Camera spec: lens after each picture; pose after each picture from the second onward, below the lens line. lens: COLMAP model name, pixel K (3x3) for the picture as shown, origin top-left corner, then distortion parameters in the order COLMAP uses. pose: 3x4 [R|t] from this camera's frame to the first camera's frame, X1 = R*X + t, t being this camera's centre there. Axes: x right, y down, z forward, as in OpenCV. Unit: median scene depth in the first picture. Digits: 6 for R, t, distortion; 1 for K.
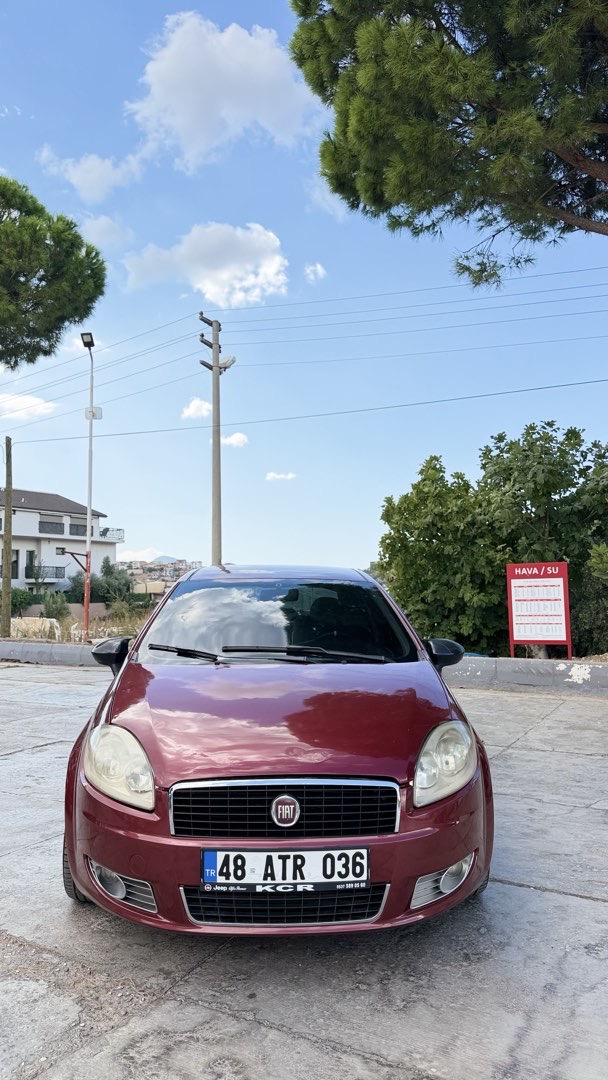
lens RADIAL K [[759.7, 0, 304.0], [0, 759.7, 540.0], [0, 0, 1]] dist [0.139228, -0.250627]
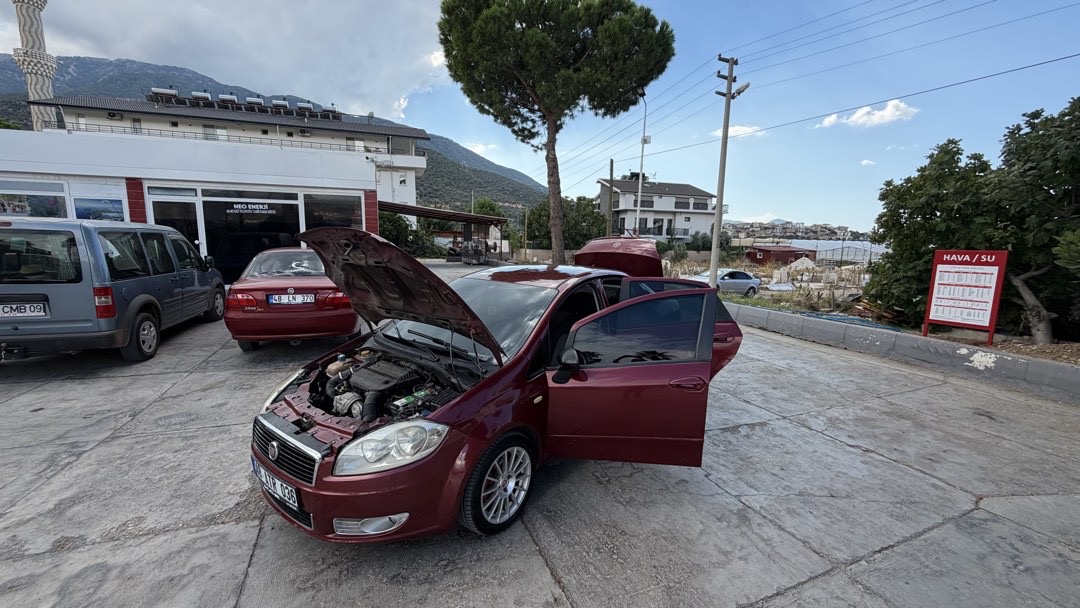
lens RADIAL K [[434.3, 0, 536.4], [0, 434.3, 305.3], [0, 0, 1]] dist [0.001749, 0.000267]
pose [[0.771842, 0.117932, -0.624781, 0.149521], [0.019690, 0.977743, 0.208882, -0.021265], [0.635509, -0.173526, 0.752341, 0.111092]]
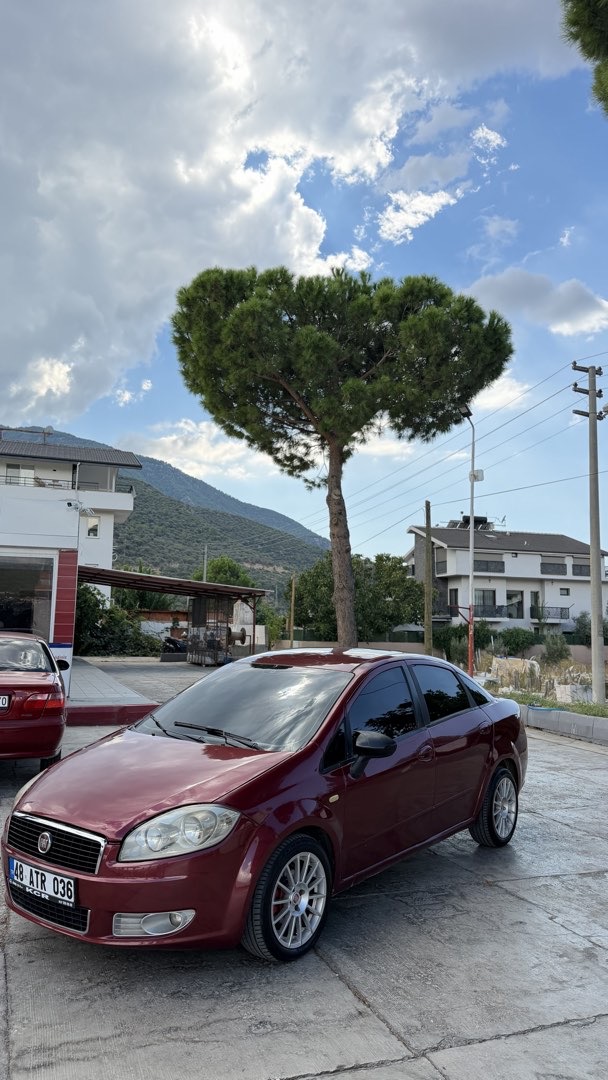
lens RADIAL K [[759.3, 0, 299.7], [0, 759.3, 538.4], [0, 0, 1]] dist [0.147662, -0.242584]
pose [[0.765424, -0.051146, -0.641491, 0.211120], [0.020813, 0.998283, -0.054758, -0.022588], [0.643190, 0.028562, 0.765174, 0.023374]]
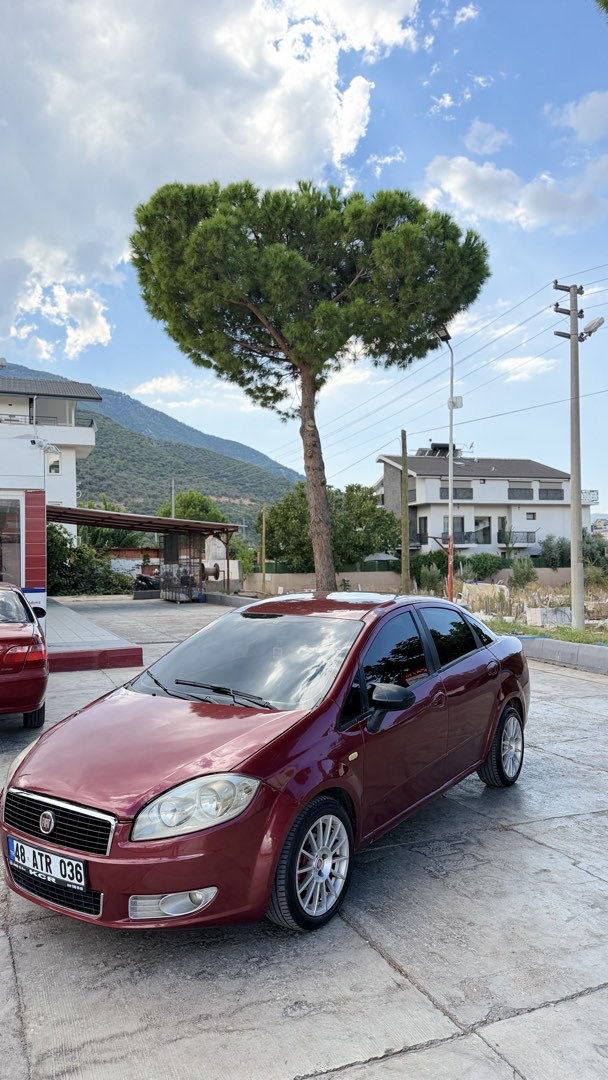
lens RADIAL K [[759.7, 0, 304.0], [0, 759.7, 540.0], [0, 0, 1]] dist [0.139228, -0.250627]
pose [[0.795756, -0.014441, -0.605445, 0.184278], [0.048416, 0.998033, 0.039830, -0.028299], [0.603679, -0.061008, 0.794890, 0.033305]]
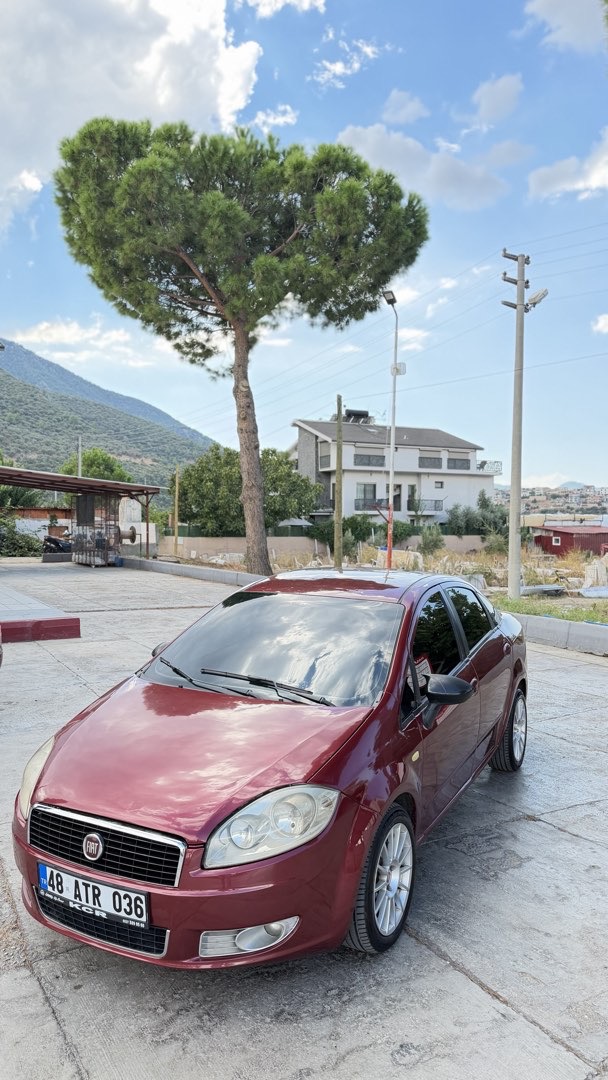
lens RADIAL K [[762.0, 0, 297.8], [0, 762.0, 537.1], [0, 0, 1]] dist [0.094267, -0.169736]
pose [[0.863546, 0.026865, -0.503553, 0.126958], [0.020606, 0.995866, 0.088467, -0.032291], [0.503848, -0.086772, 0.859423, 0.031258]]
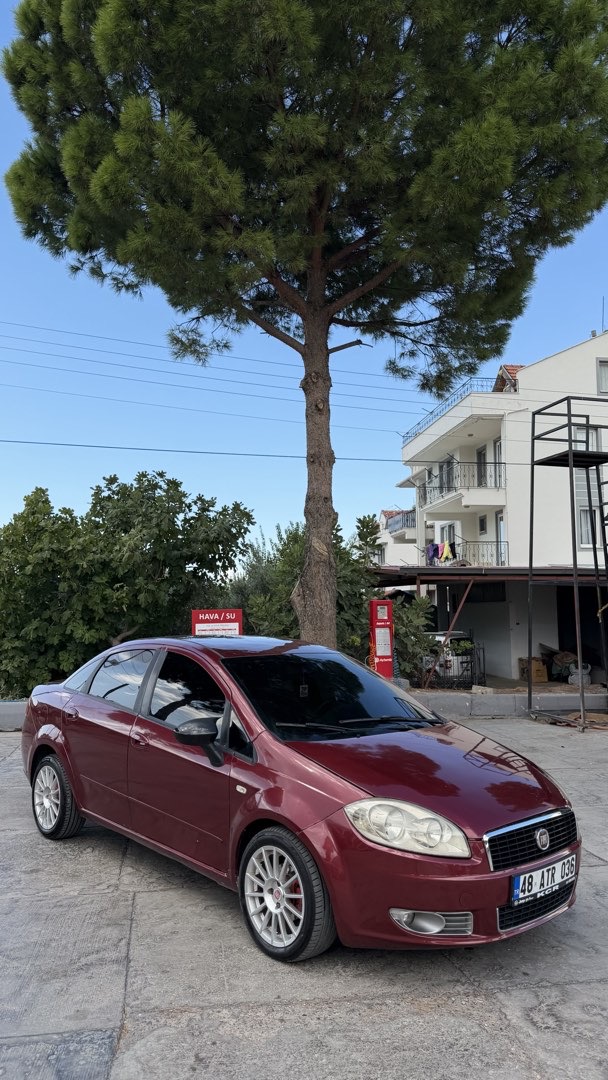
lens RADIAL K [[759.7, 0, 304.0], [0, 759.7, 540.0], [0, 0, 1]] dist [0.139228, -0.250627]
pose [[0.778031, 0.063798, 0.624978, -0.207273], [-0.046992, 0.997953, -0.043372, -0.020014], [-0.626466, 0.004376, 0.779436, 0.021733]]
